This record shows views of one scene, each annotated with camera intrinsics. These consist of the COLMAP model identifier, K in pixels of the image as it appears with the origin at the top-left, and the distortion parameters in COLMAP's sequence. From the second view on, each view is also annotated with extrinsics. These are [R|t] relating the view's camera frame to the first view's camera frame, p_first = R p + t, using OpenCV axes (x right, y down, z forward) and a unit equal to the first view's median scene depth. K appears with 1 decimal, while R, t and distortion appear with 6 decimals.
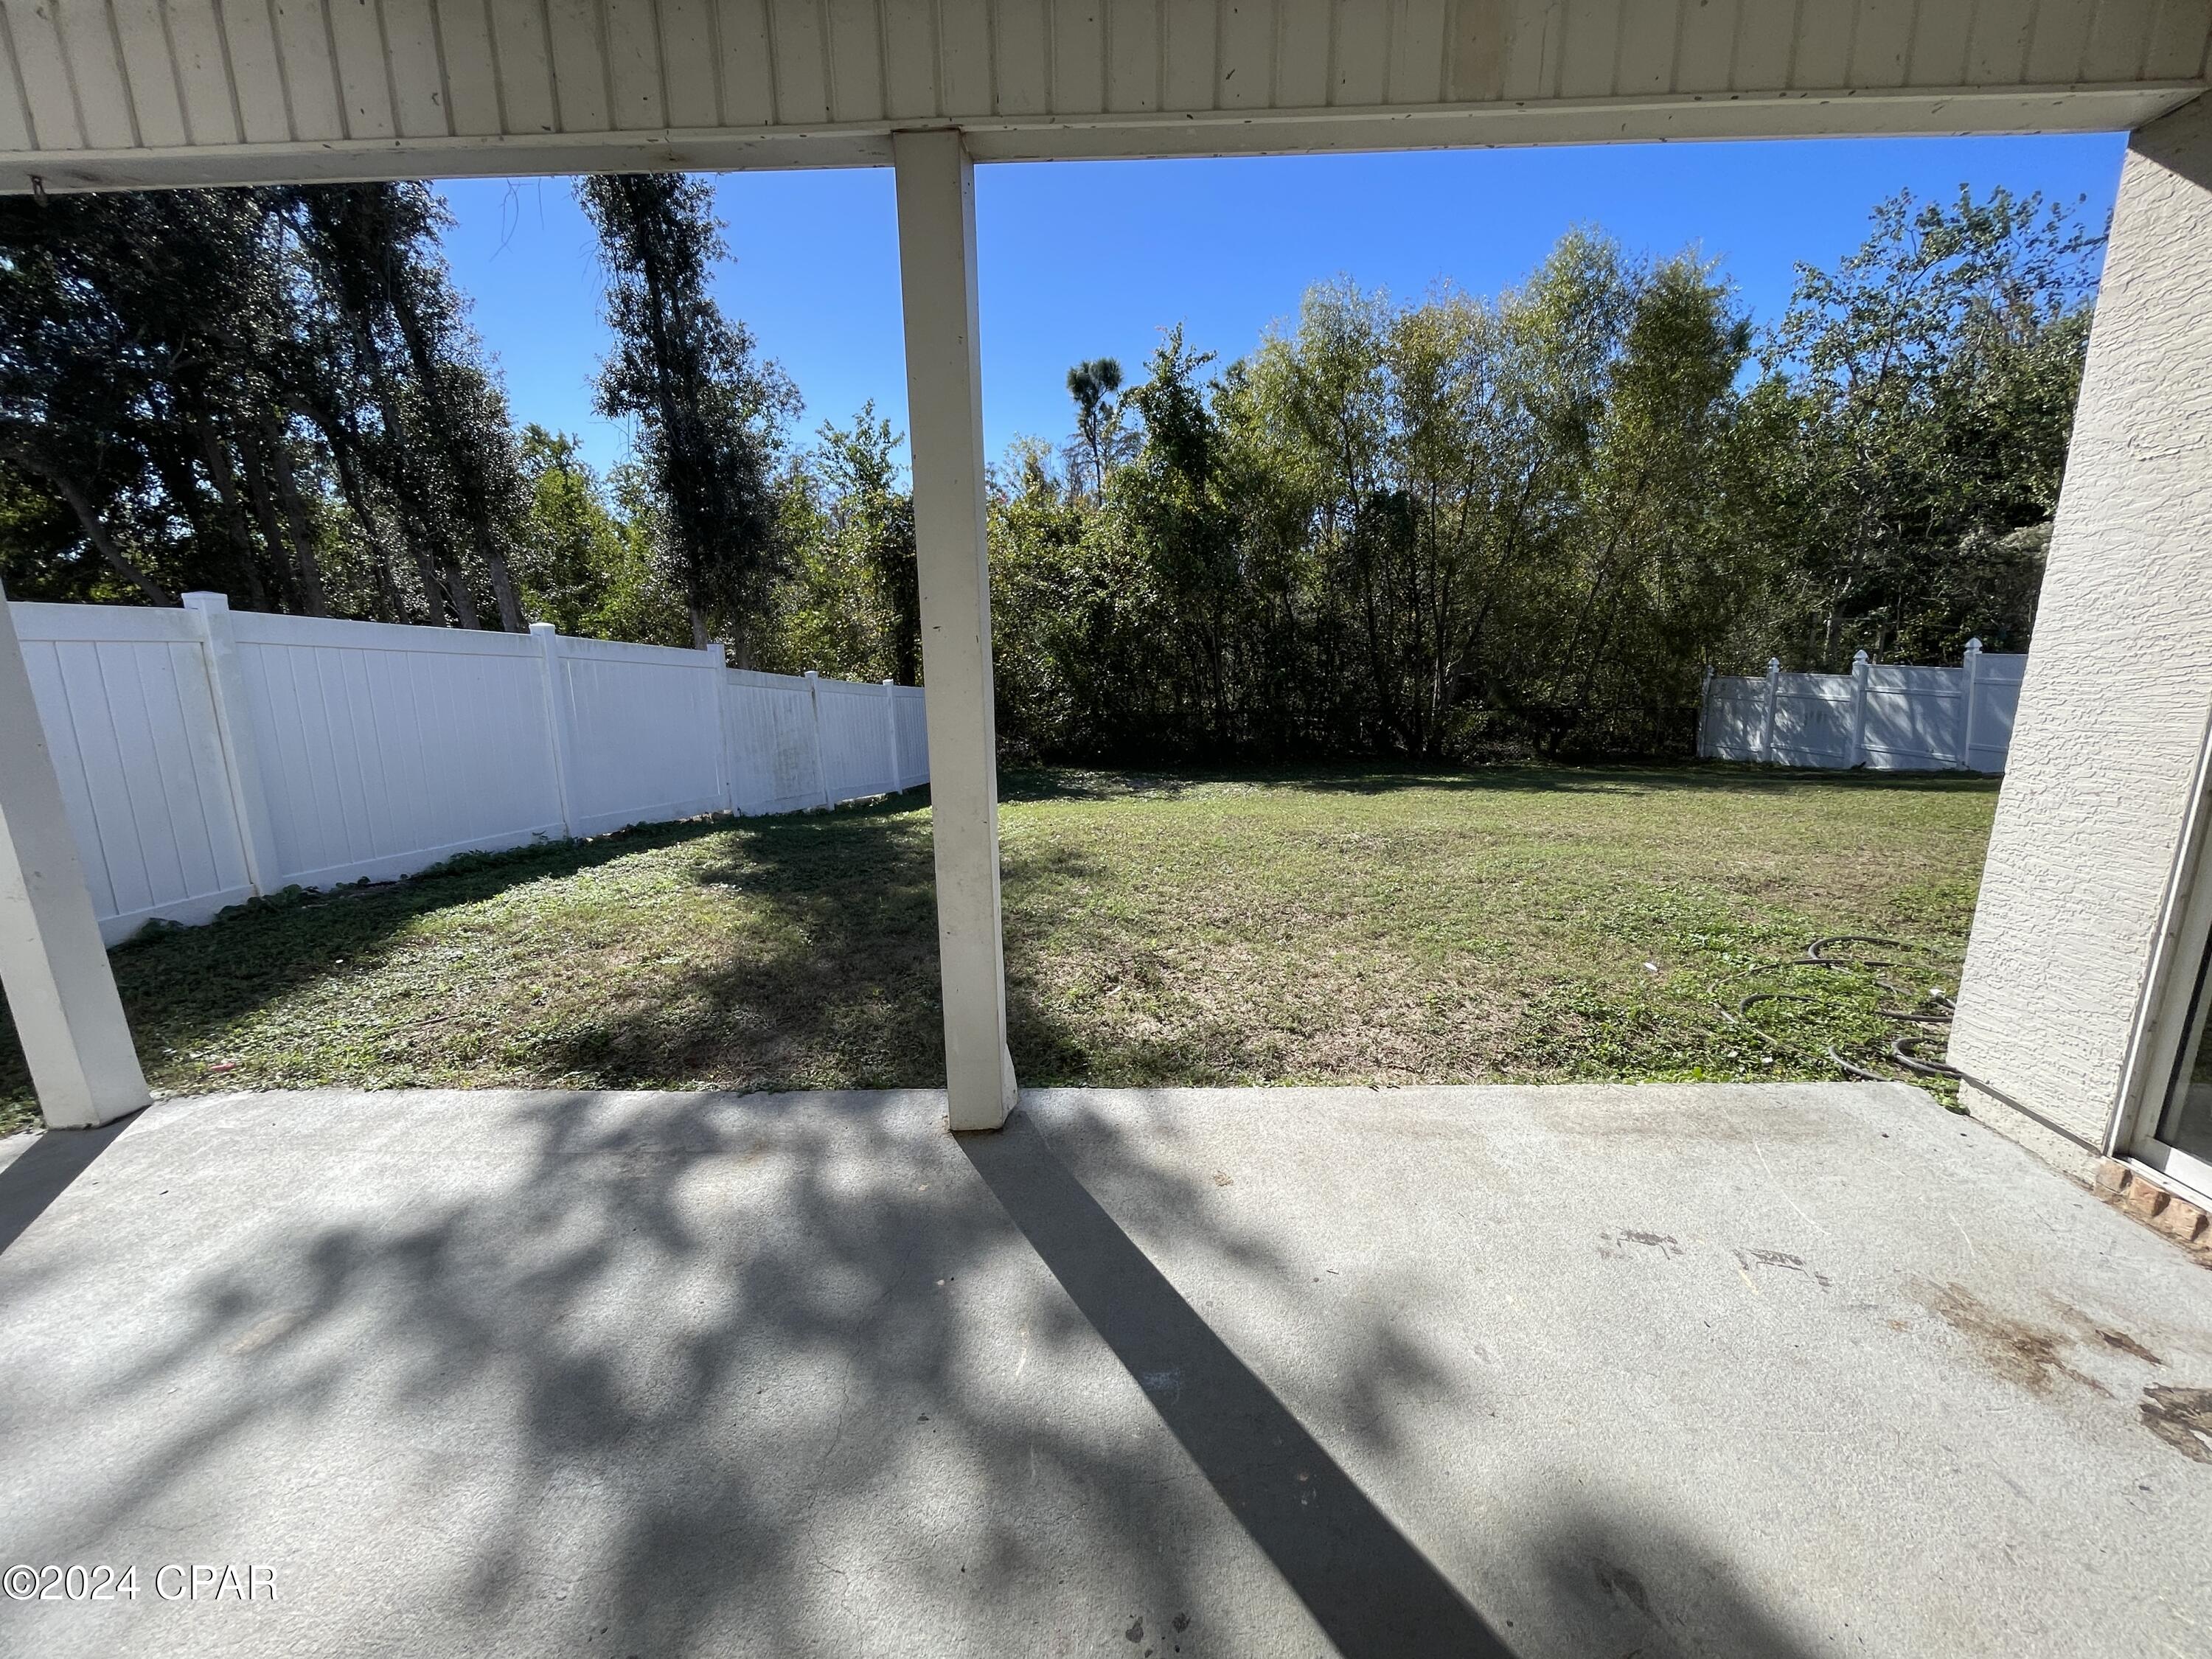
lens RADIAL K [[894.6, 0, 1101.0], [0, 894.6, 826.2], [0, 0, 1]] dist [-0.004787, 0.001398]
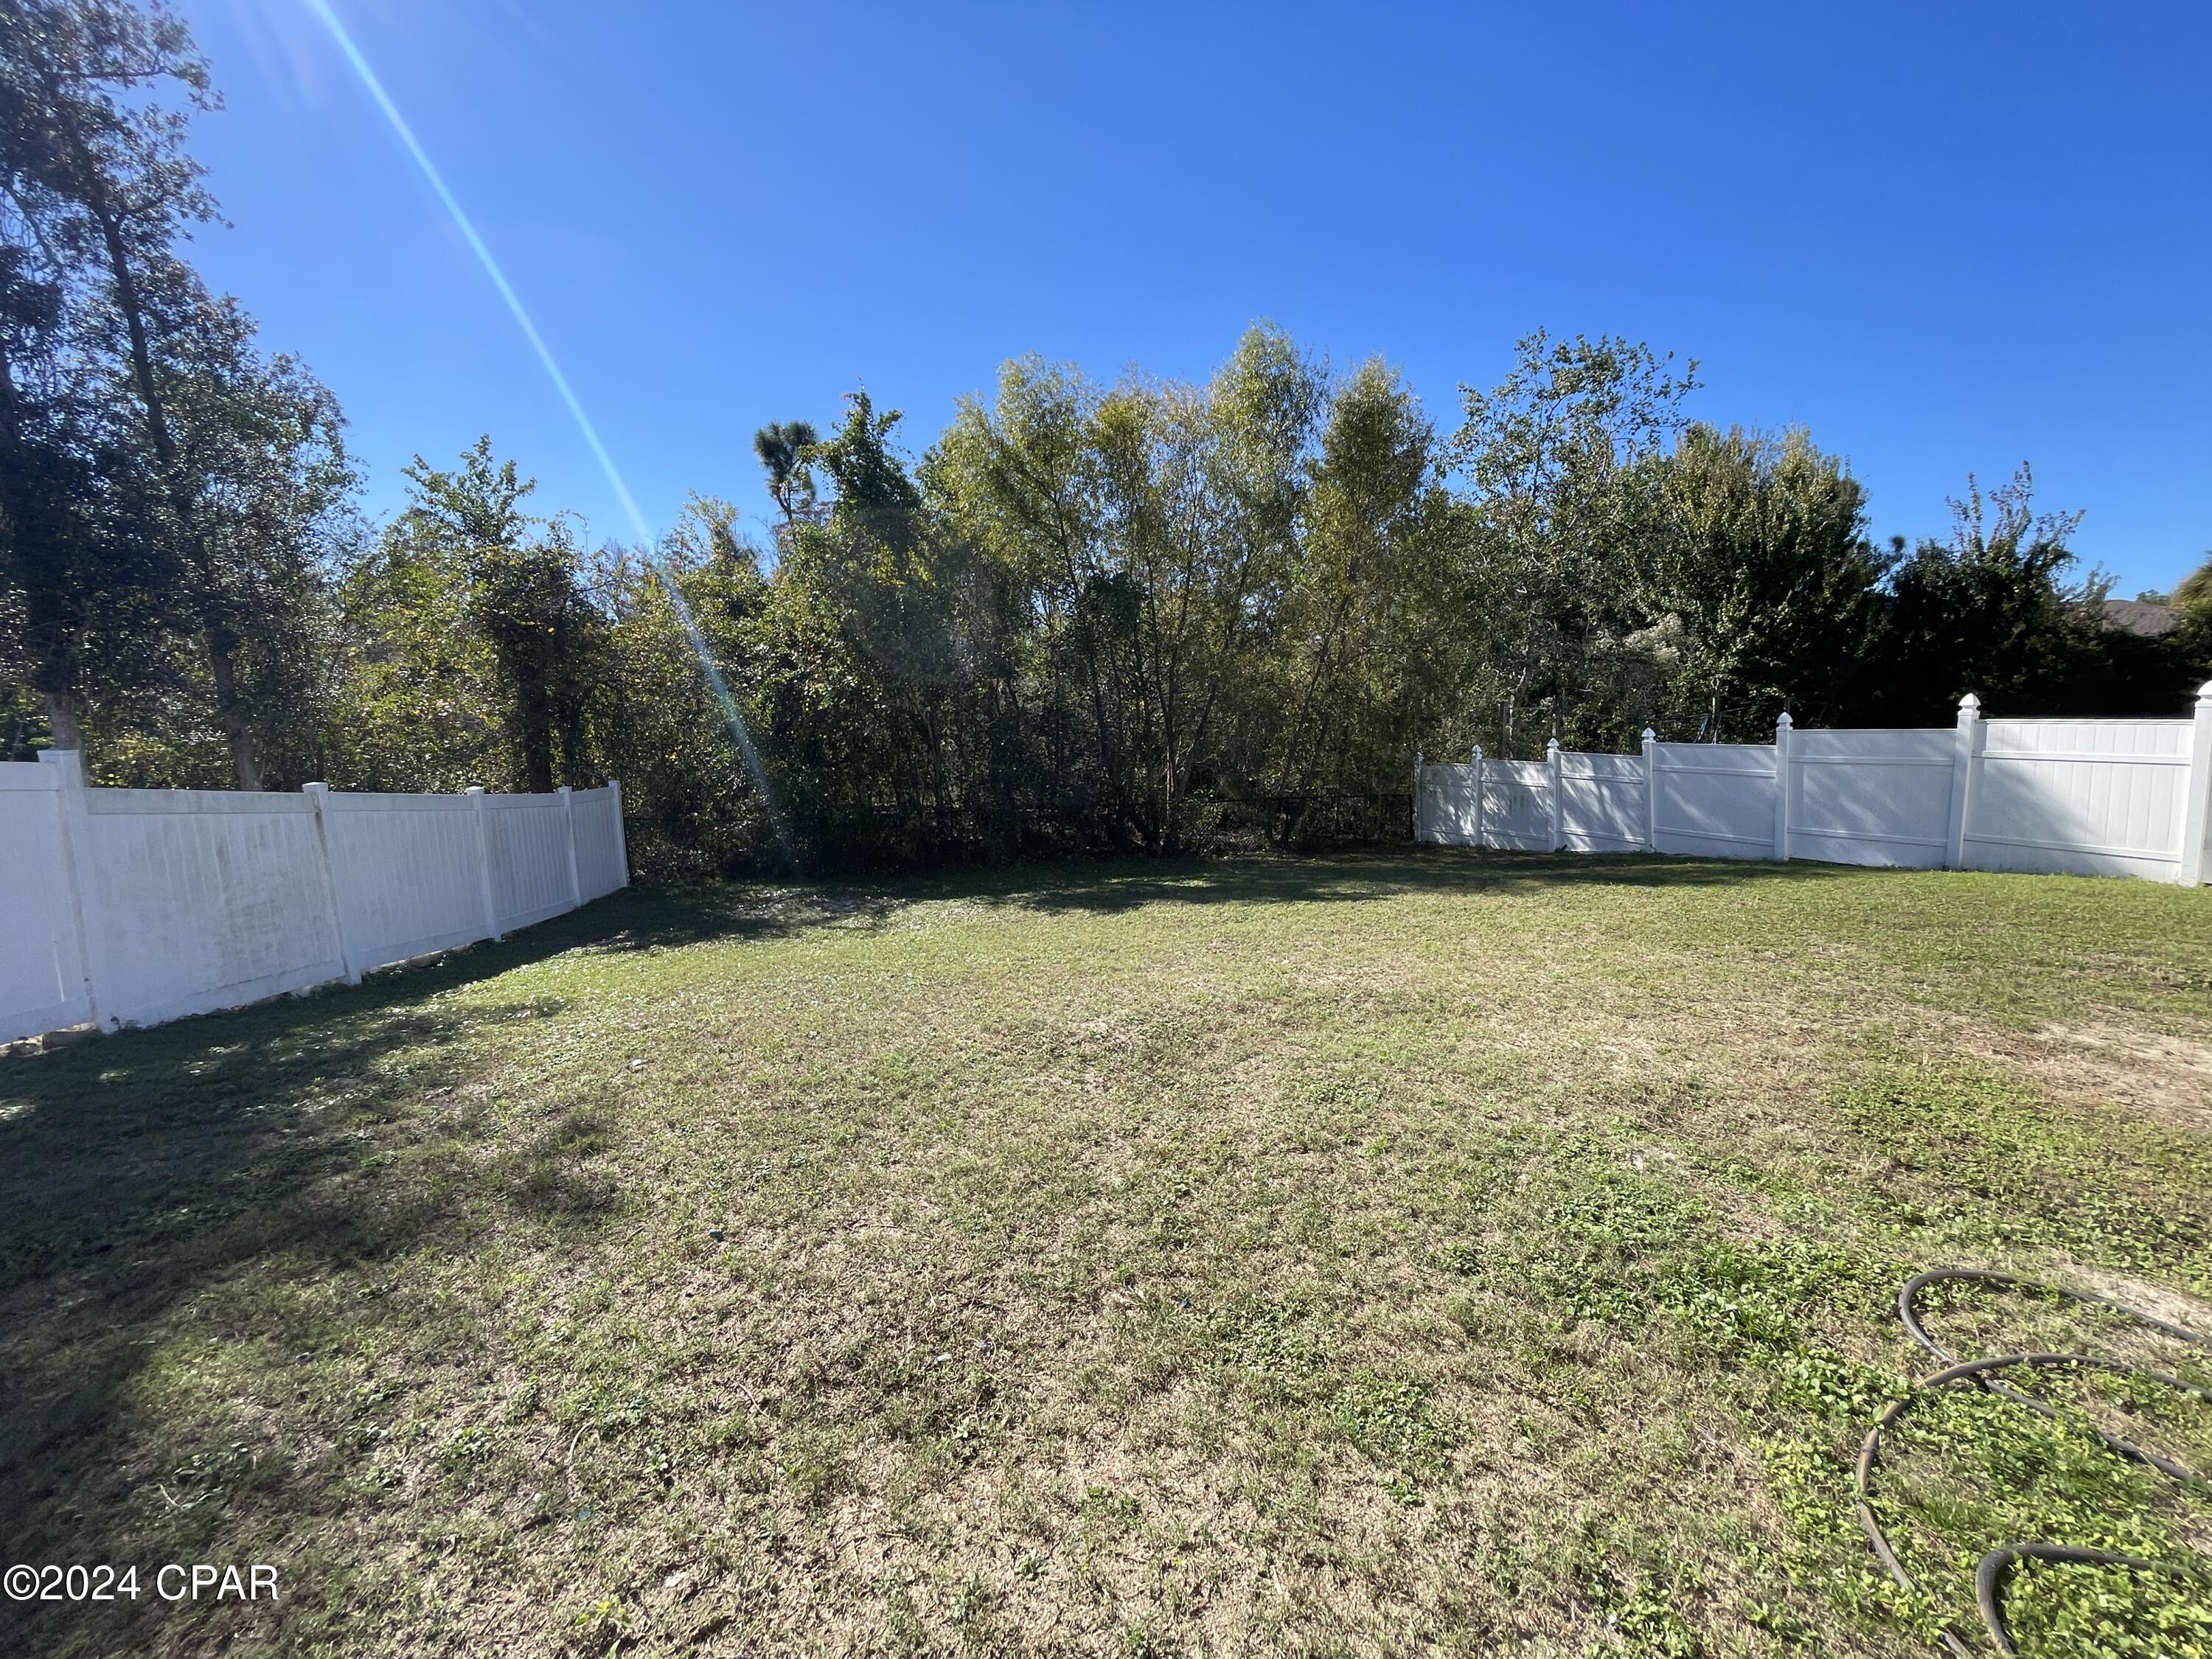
lens RADIAL K [[894.6, 0, 1101.0], [0, 894.6, 826.2], [0, 0, 1]] dist [-0.004787, 0.001398]
pose [[0.958004, -0.035104, 0.284597, 0.037952], [0.061547, 0.994520, -0.084509, -0.032577], [-0.280071, 0.098476, 0.954915, 0.133608]]
